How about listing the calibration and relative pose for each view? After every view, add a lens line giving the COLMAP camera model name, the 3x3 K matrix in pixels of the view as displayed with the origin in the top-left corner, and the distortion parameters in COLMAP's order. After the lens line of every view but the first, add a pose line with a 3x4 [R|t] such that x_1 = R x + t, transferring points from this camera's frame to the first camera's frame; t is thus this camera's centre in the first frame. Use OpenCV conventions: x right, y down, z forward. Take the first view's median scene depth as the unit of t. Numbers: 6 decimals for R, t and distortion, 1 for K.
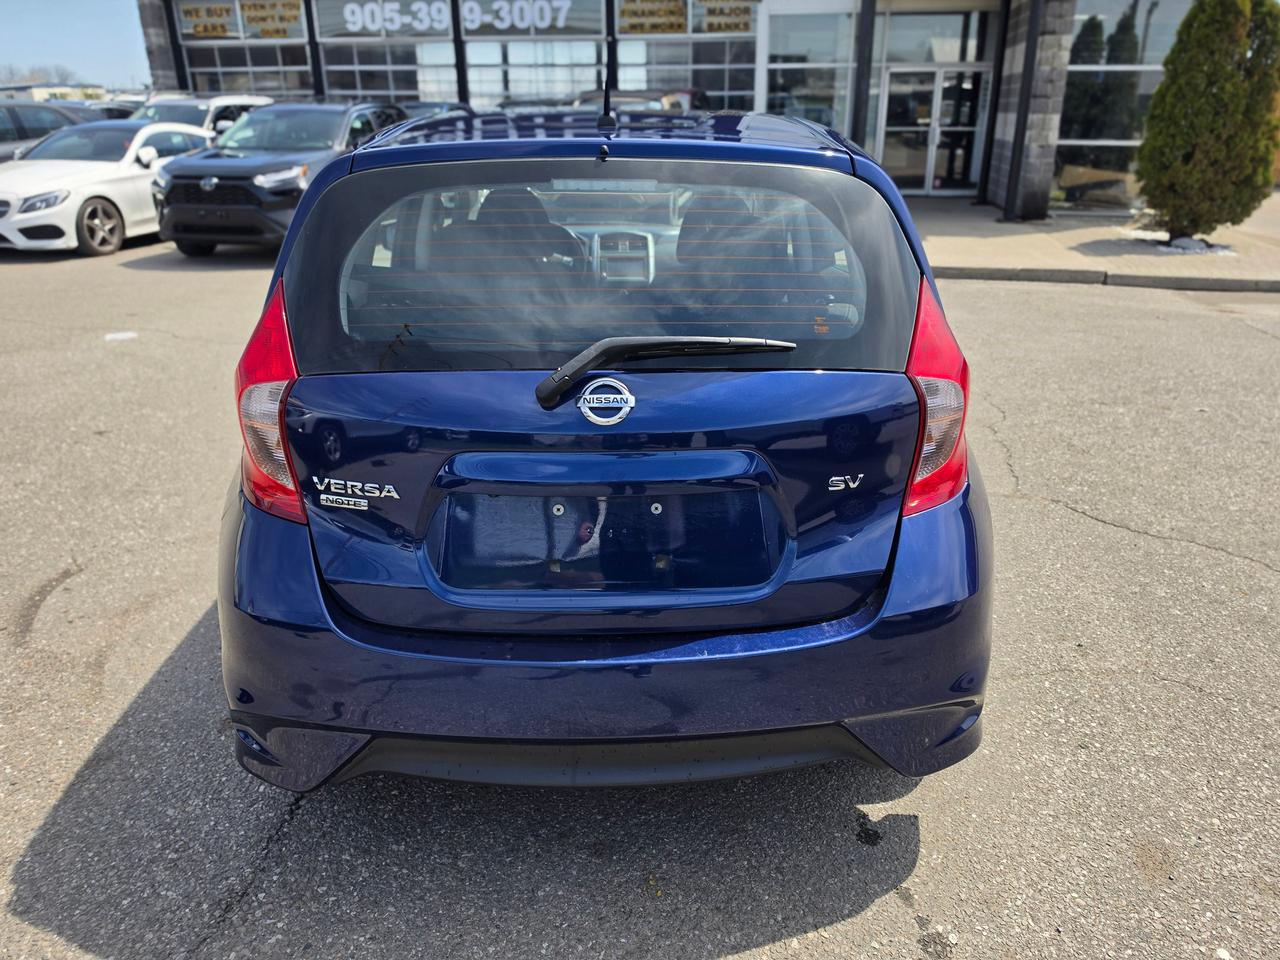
lens RADIAL K [[915.0, 0, 644.6], [0, 915.0, 476.1], [0, 0, 1]] dist [-0.002089, -0.001934]
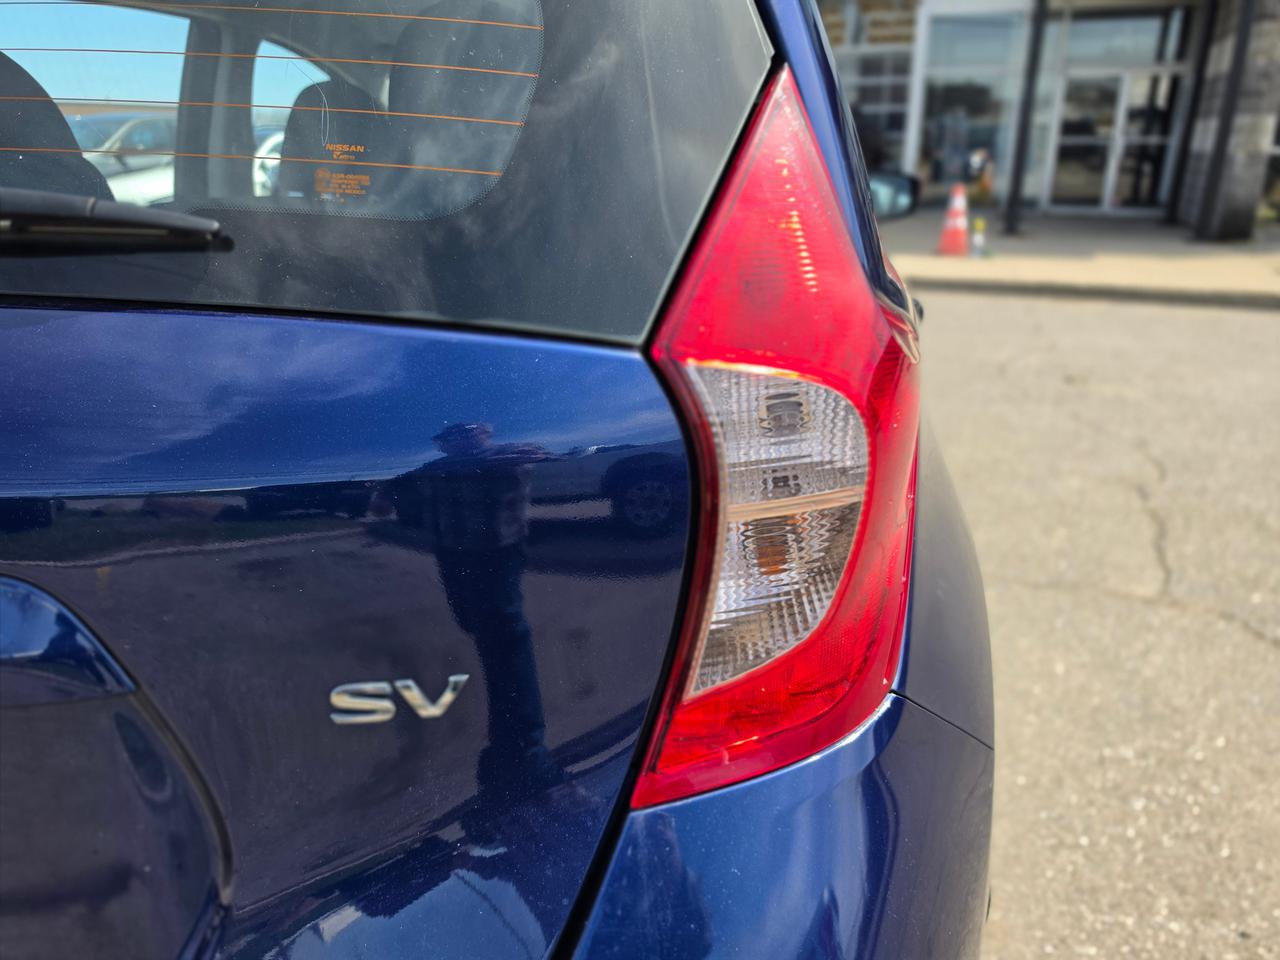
lens RADIAL K [[797.4, 0, 679.9], [0, 797.4, 482.9], [0, 0, 1]] dist [-0.006345, -0.004396]
pose [[0.977228, 0.074983, -0.198501, 0.107800], [-0.077648, 0.996965, -0.005669, -0.020903], [0.197474, 0.020953, 0.980084, 0.228364]]
